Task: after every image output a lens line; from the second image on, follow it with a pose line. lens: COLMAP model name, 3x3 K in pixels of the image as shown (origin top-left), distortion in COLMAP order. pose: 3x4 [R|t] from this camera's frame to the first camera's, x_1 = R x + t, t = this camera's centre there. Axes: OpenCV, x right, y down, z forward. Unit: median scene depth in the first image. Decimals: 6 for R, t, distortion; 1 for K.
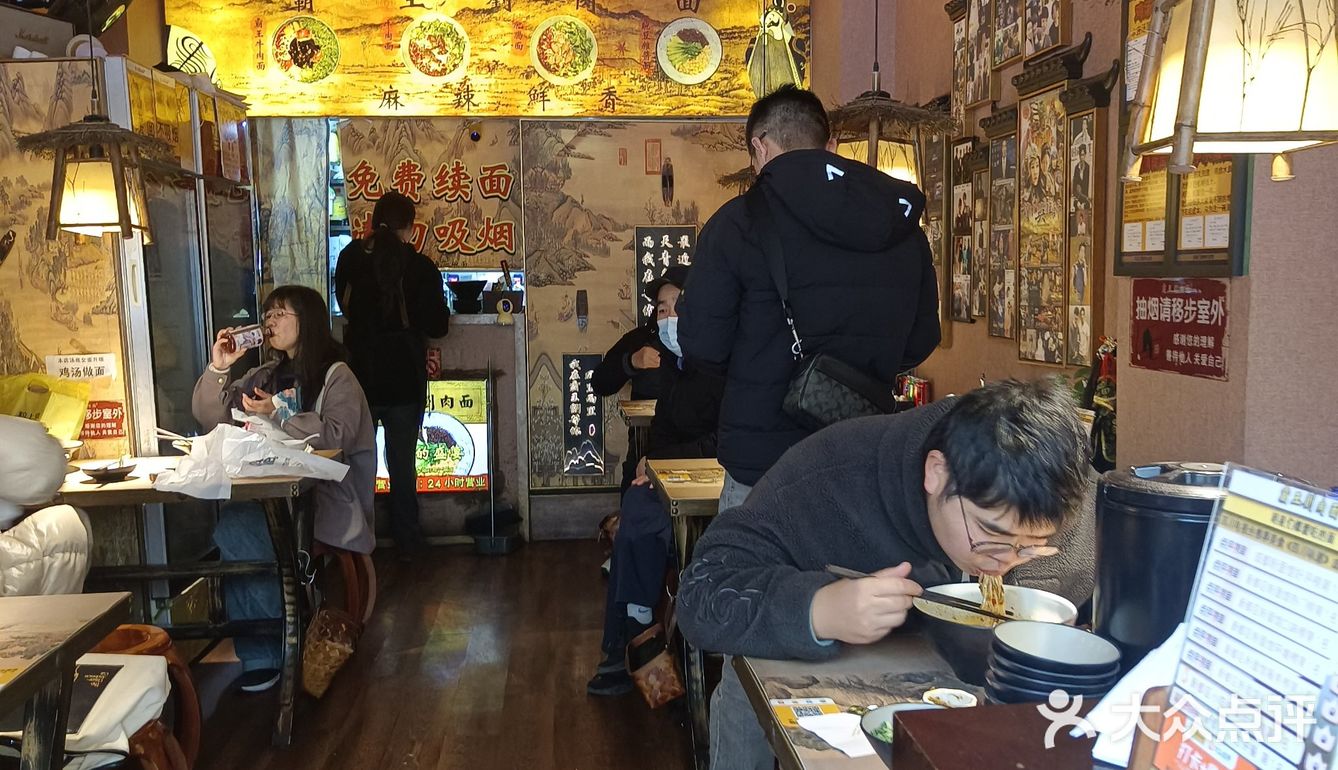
lens RADIAL K [[1127.9, 0, 659.9], [0, 1127.9, 388.8], [0, 0, 1]] dist [0.095223, -0.009308]
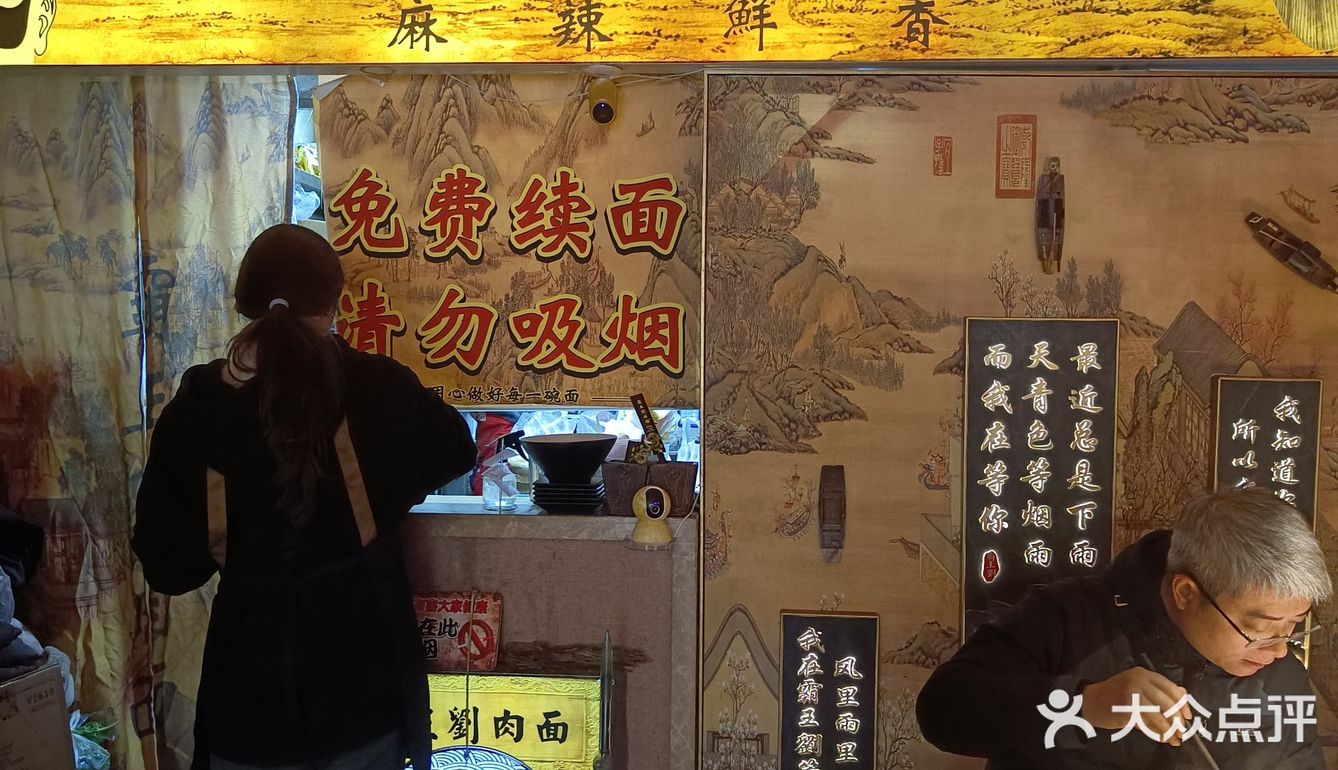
lens RADIAL K [[1127.9, 0, 665.4], [0, 1127.9, 386.7], [0, 0, 1]] dist [0.095223, -0.009308]
pose [[0.986838, 0.027168, -0.159416, -0.064617], [-0.039104, 0.996622, -0.072217, -0.083935], [0.156915, 0.077500, 0.984567, 0.569331]]
